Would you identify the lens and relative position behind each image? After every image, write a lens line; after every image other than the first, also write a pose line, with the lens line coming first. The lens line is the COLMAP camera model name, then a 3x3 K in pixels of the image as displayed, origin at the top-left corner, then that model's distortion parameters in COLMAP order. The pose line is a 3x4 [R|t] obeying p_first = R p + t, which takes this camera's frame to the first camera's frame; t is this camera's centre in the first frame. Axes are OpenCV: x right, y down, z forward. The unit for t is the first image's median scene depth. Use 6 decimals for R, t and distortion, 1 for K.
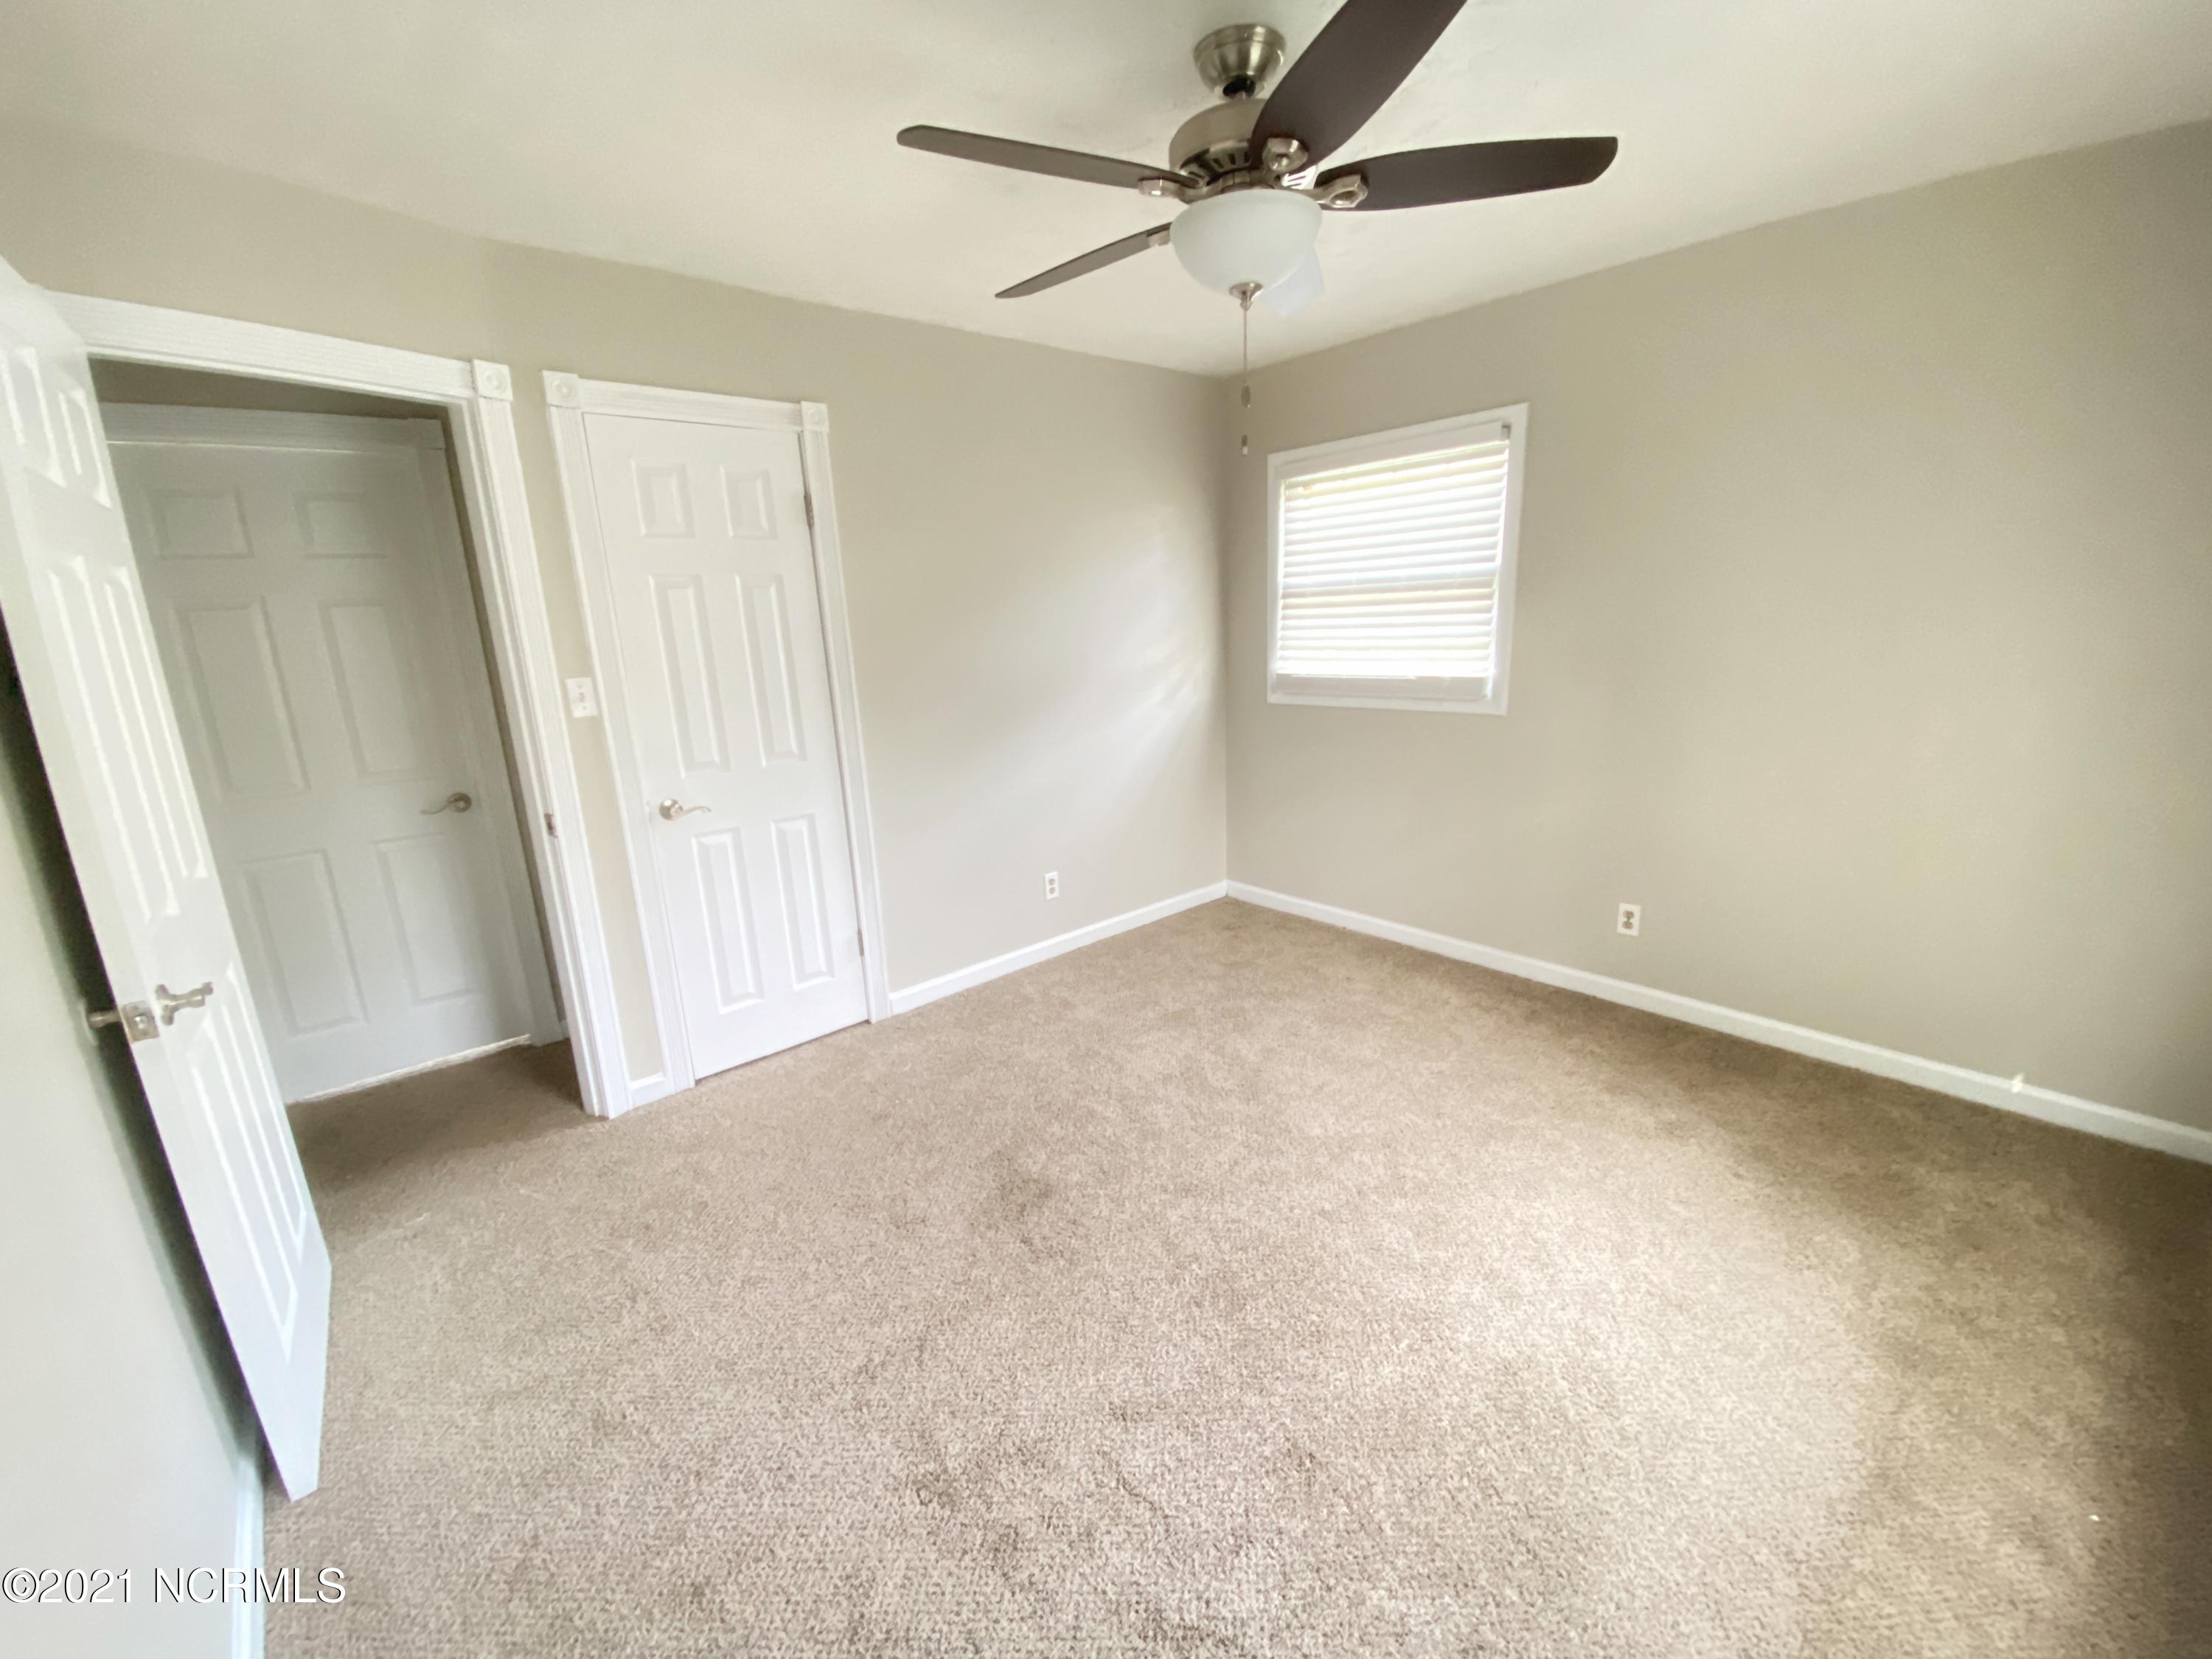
lens RADIAL K [[888.8, 0, 1111.1], [0, 888.8, 831.5], [0, 0, 1]] dist [0.019659, -0.019392]
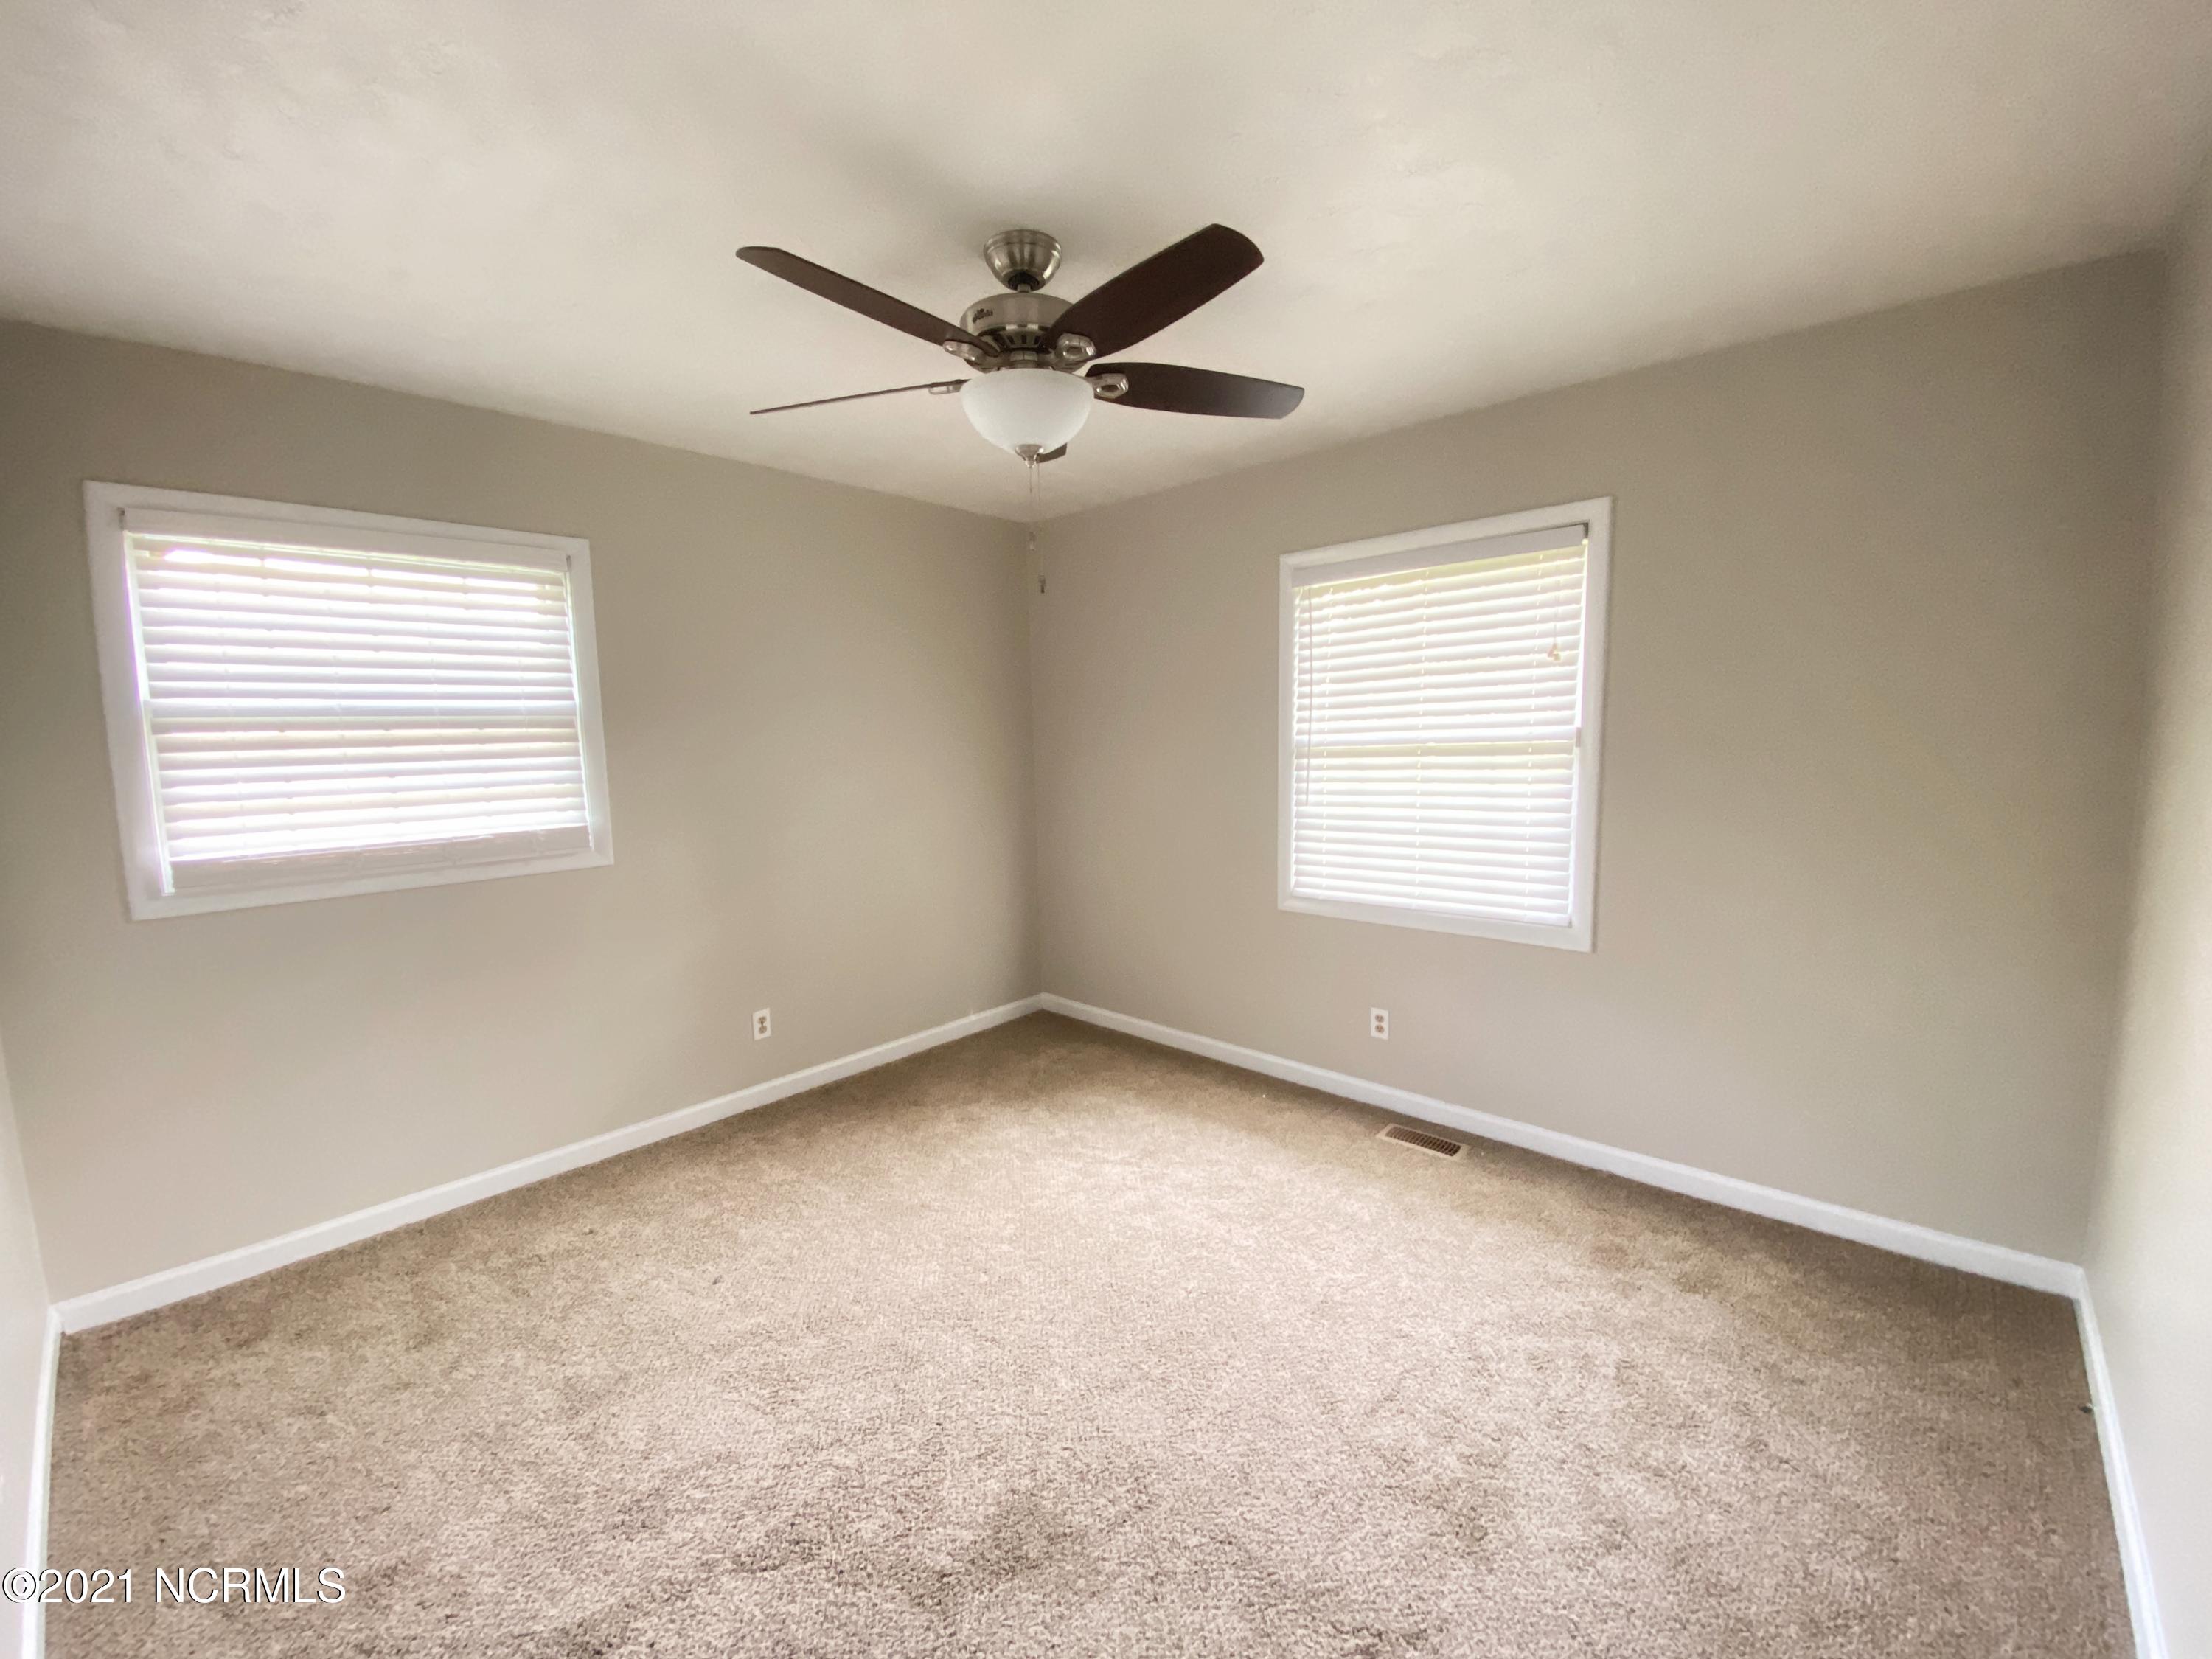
lens RADIAL K [[888.8, 0, 1111.1], [0, 888.8, 831.5], [0, 0, 1]] dist [0.019659, -0.019392]
pose [[-0.126761, -0.067279, 0.989649, -0.550819], [0.257794, 0.961180, 0.098364, -0.128273], [-0.957848, 0.267595, -0.104496, 0.628797]]
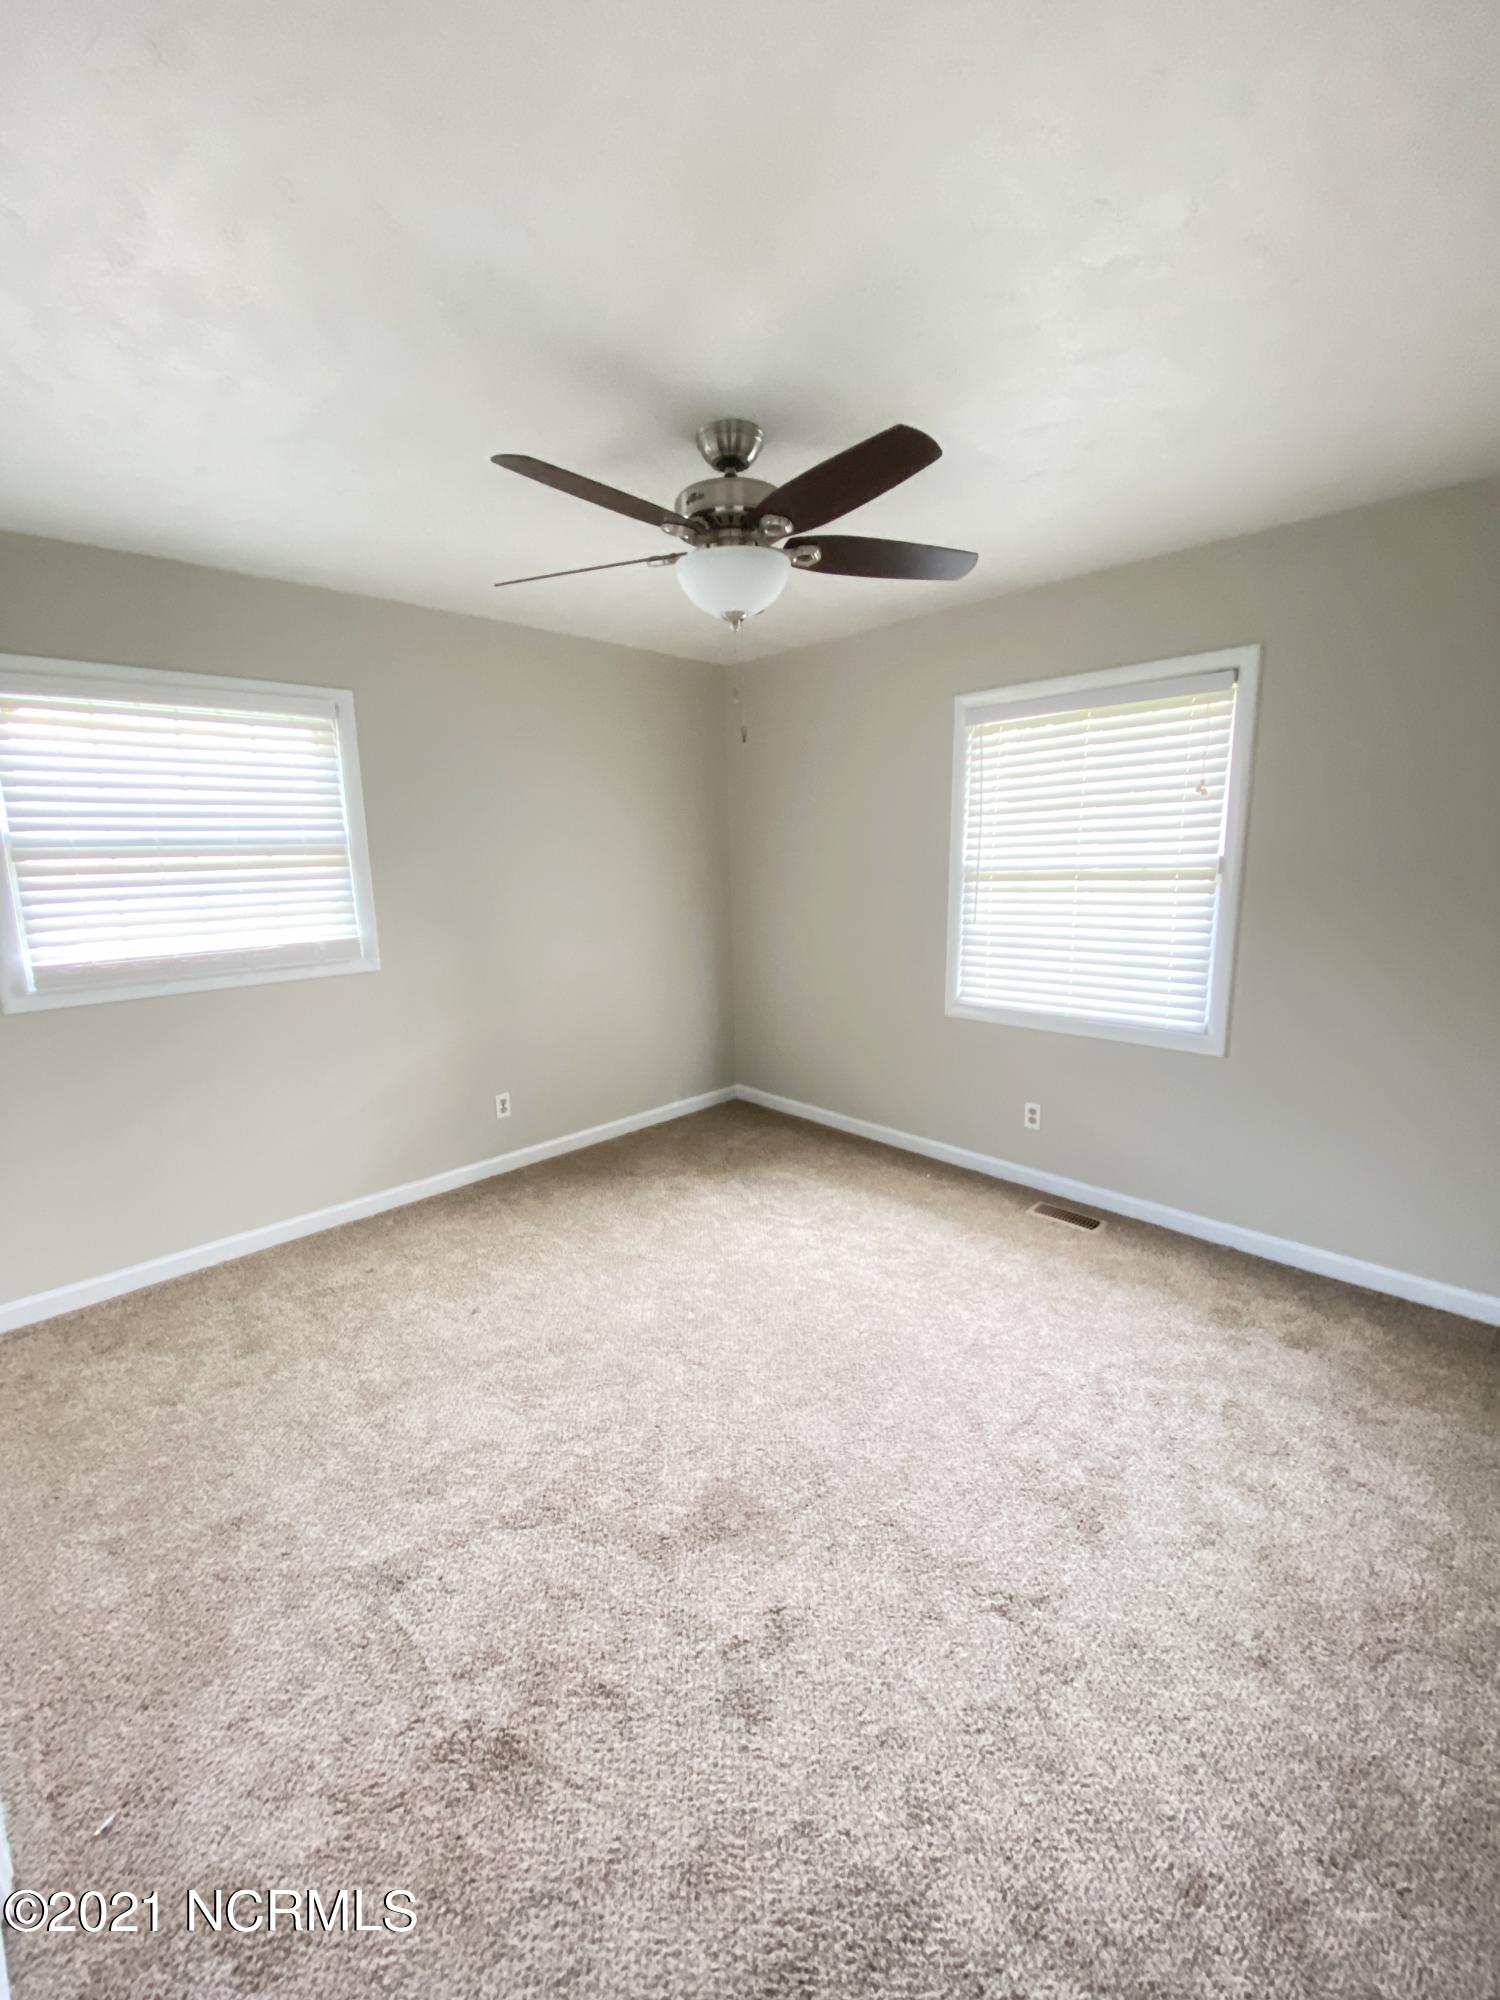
lens RADIAL K [[803.6, 0, 751.8], [0, 803.6, 993.0], [0, 0, 1]] dist [0.019659, -0.019392]
pose [[-0.071907, -0.134690, 0.988275, -0.590720], [0.255316, 0.955342, 0.148779, -0.141693], [-0.964180, 0.263021, -0.034307, 0.635214]]
